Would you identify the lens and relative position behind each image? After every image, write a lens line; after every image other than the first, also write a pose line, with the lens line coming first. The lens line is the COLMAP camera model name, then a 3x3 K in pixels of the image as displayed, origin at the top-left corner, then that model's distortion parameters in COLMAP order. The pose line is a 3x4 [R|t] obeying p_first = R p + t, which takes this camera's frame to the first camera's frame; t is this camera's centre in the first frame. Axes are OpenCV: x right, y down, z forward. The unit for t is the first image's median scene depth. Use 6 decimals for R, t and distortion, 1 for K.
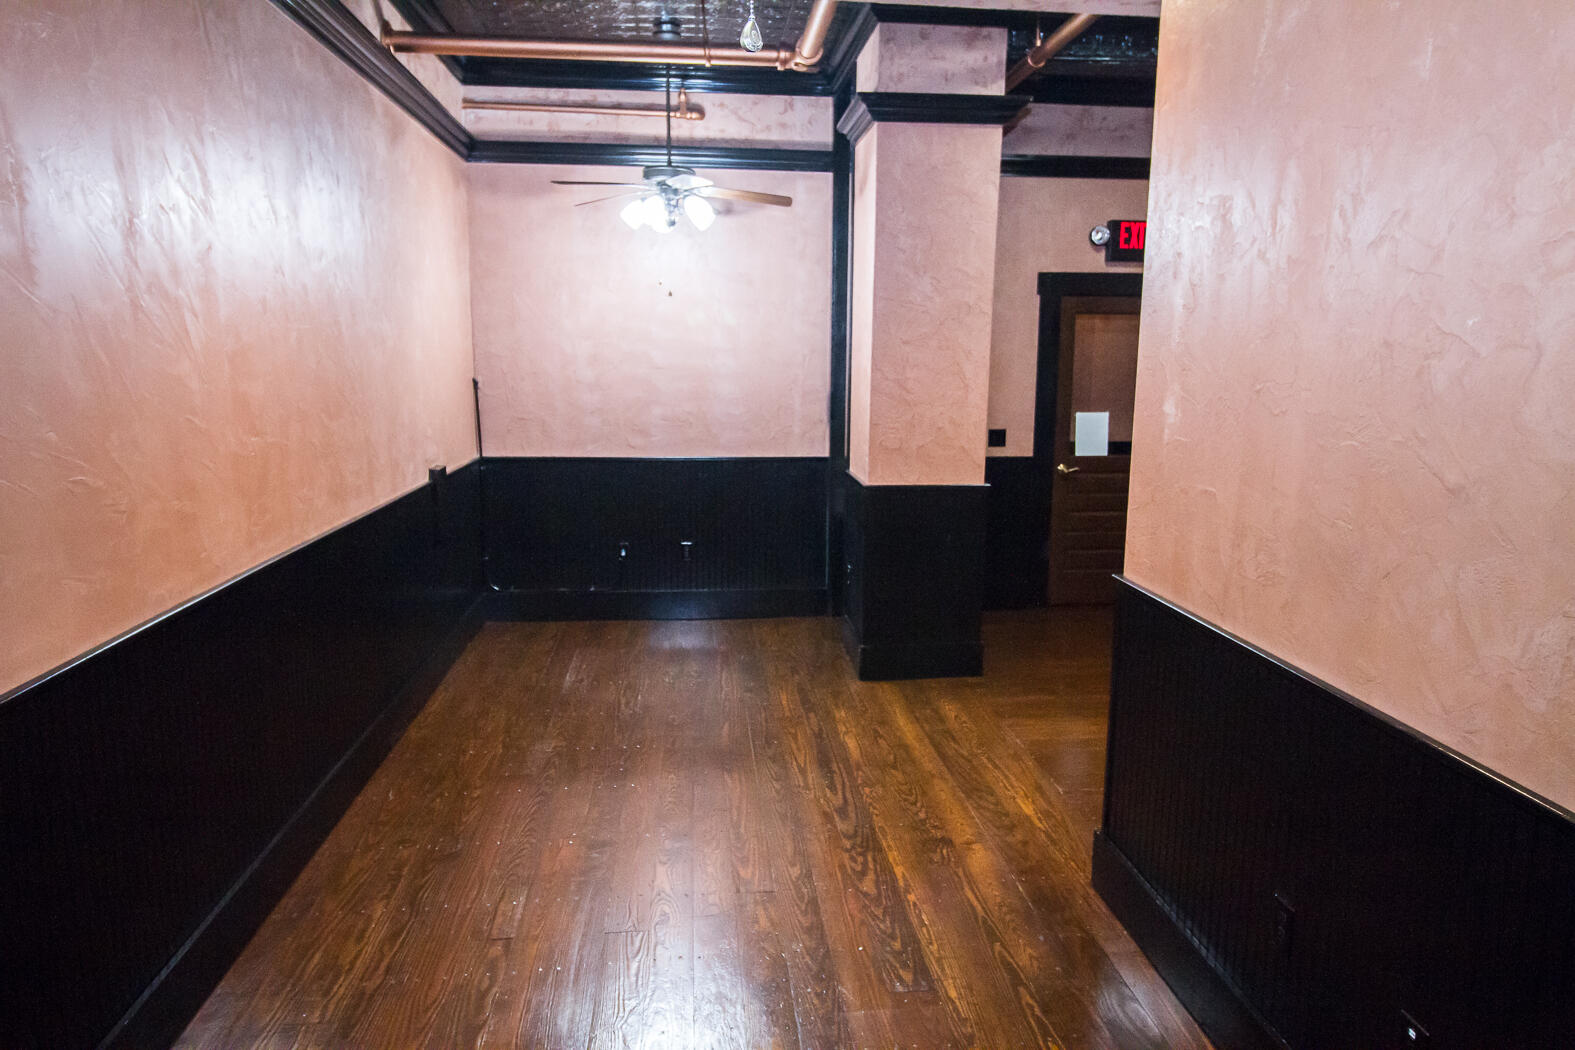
lens RADIAL K [[1000.5, 0, 787.5], [0, 1000.5, 525.0], [0, 0, 1]] dist [0.024834, -0.003145]
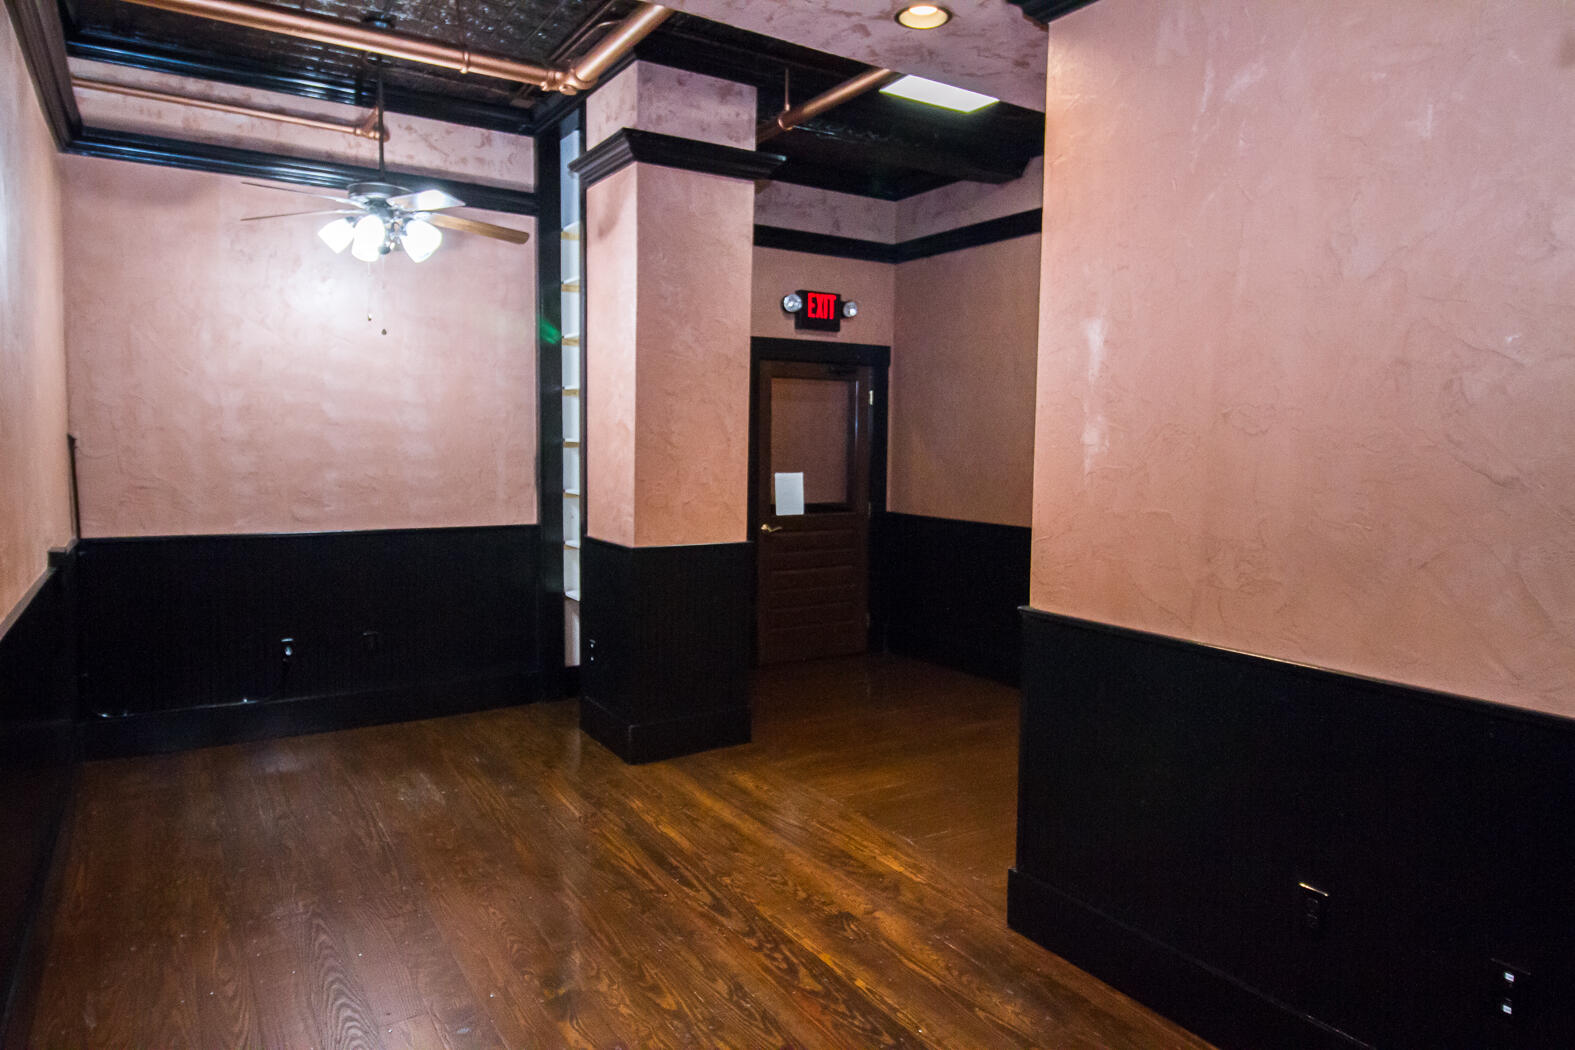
lens RADIAL K [[1002.1, 0, 785.0], [0, 1002.1, 521.7], [0, 0, 1]] dist [0.021993, -0.014929]
pose [[0.894697, -0.033325, 0.445430, -0.219747], [0.071603, 0.995017, -0.069382, 0.011490], [-0.440898, 0.093970, 0.892625, 0.126471]]
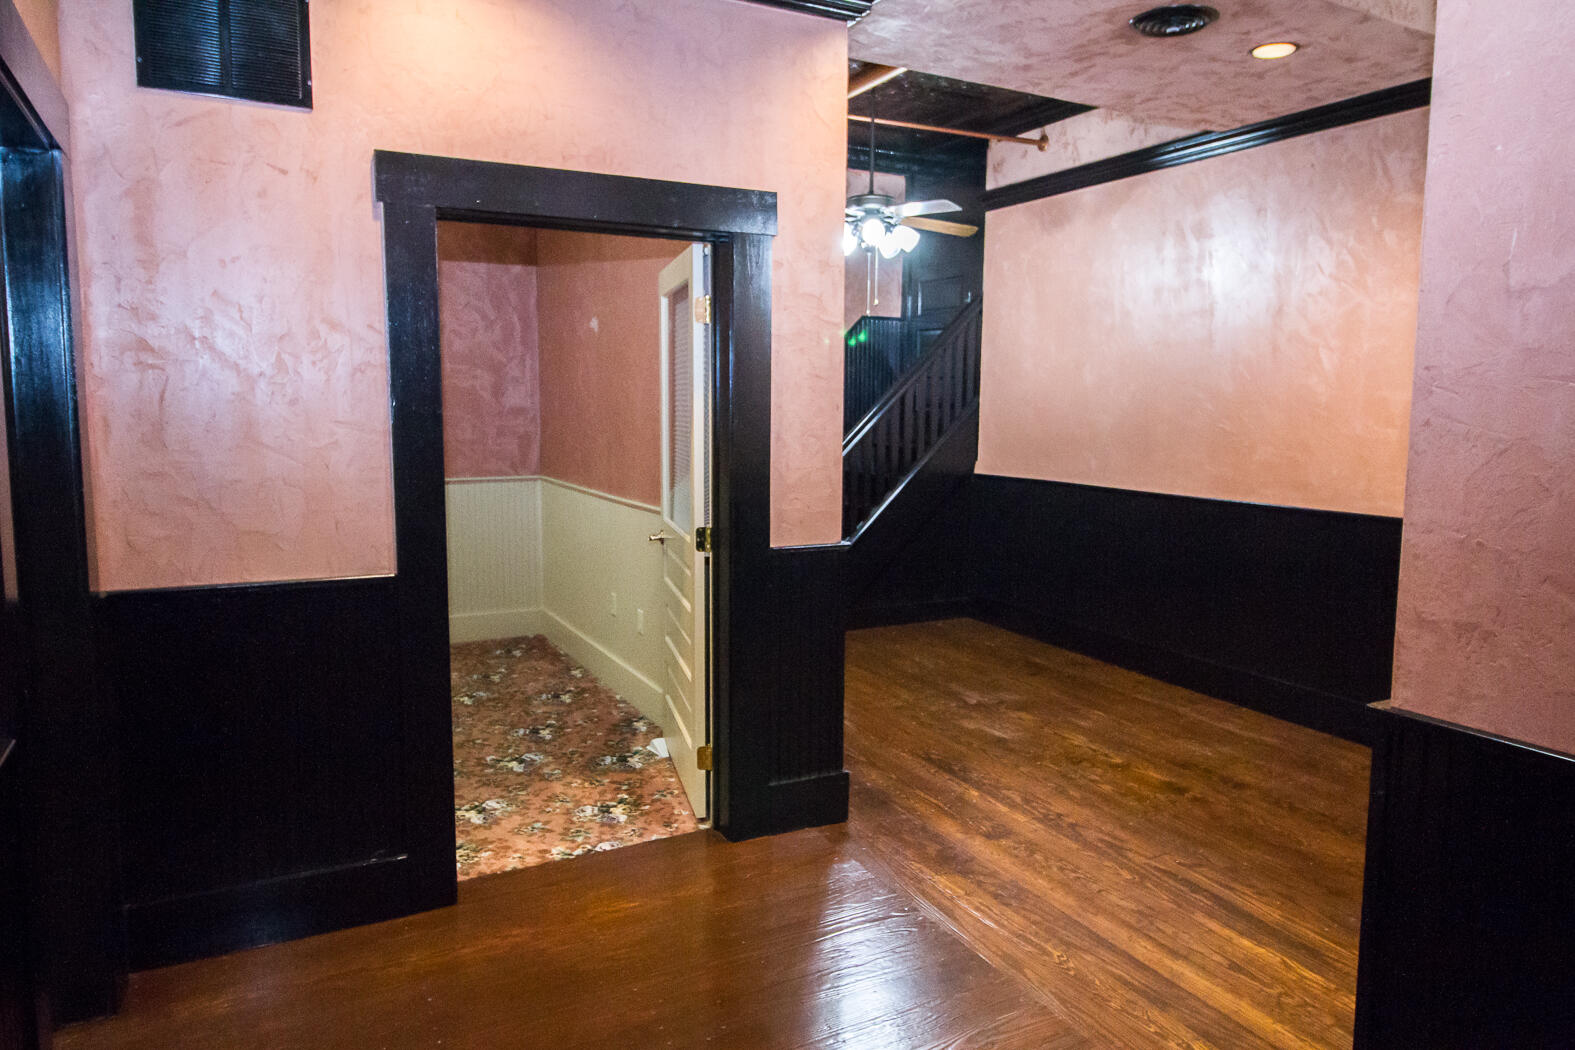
lens RADIAL K [[1035.7, 0, 788.6], [0, 1035.7, 521.3], [0, 0, 1]] dist [0.027901, -0.000892]
pose [[-0.923965, 0.026771, -0.381539, 0.554590], [-0.085097, 0.958155, 0.273308, -0.192563], [0.372890, 0.284995, -0.883024, 1.324162]]
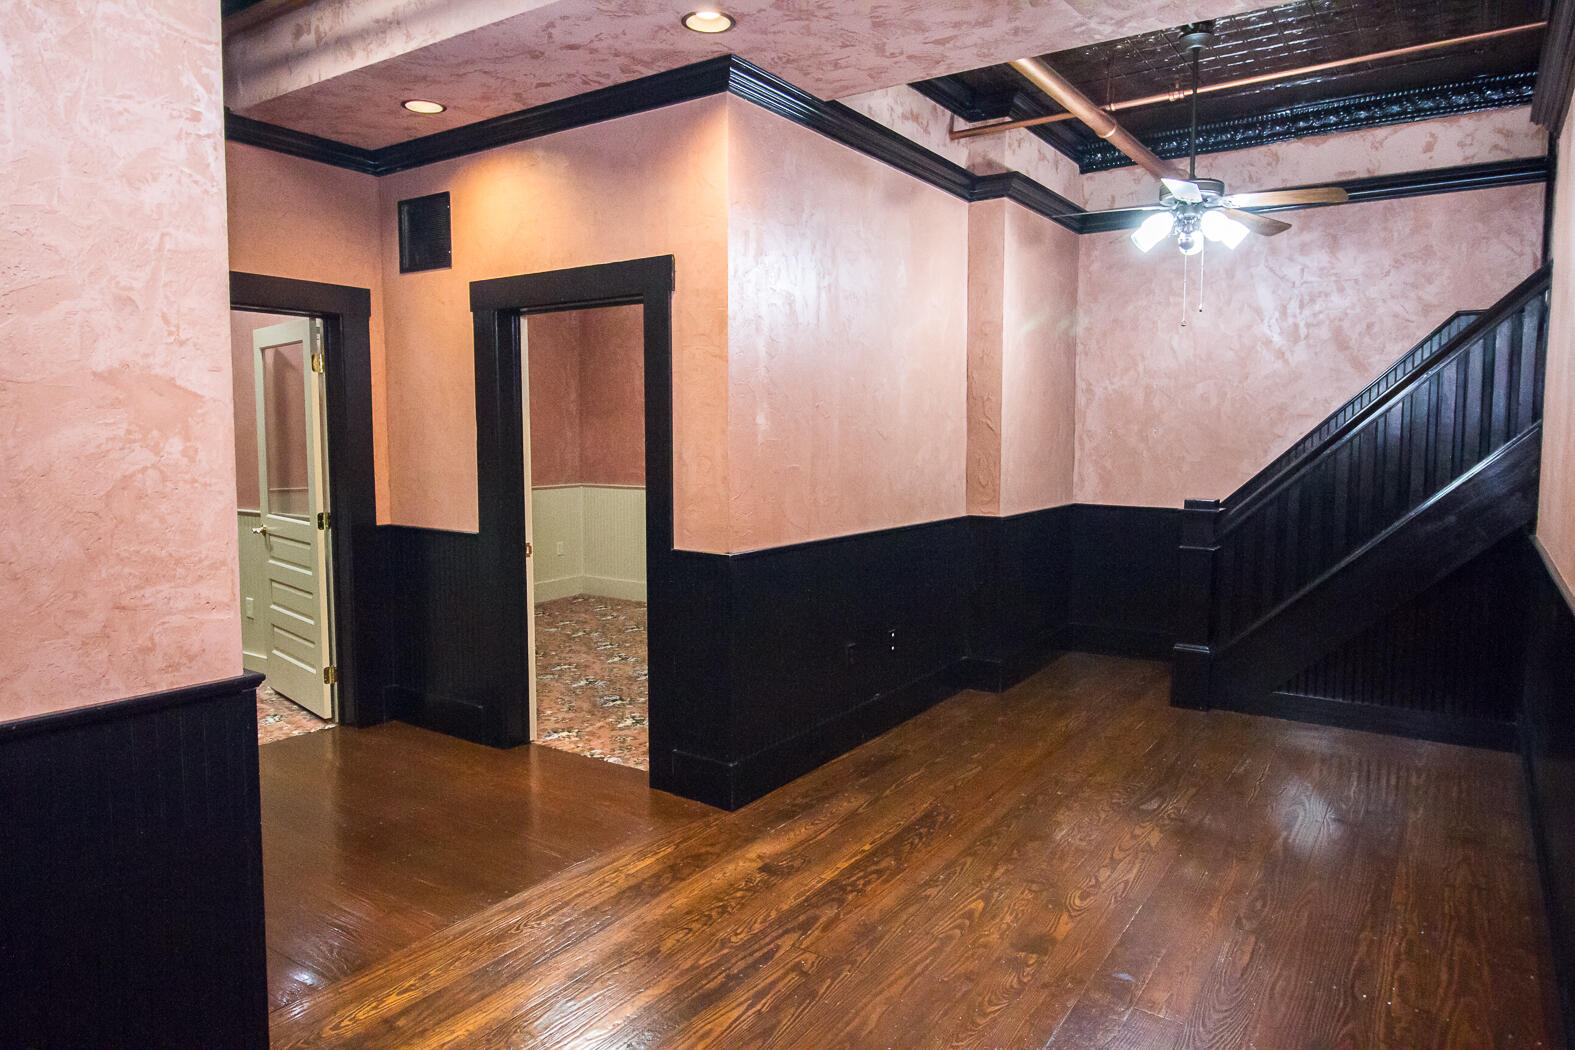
lens RADIAL K [[1000.5, 0, 787.5], [0, 1000.5, 525.0], [0, 0, 1]] dist [0.024834, -0.003145]
pose [[-0.767995, -0.071349, 0.636469, -0.347128], [0.101895, 0.967505, 0.231411, -0.177754], [-0.632298, 0.242576, -0.735769, 1.228668]]
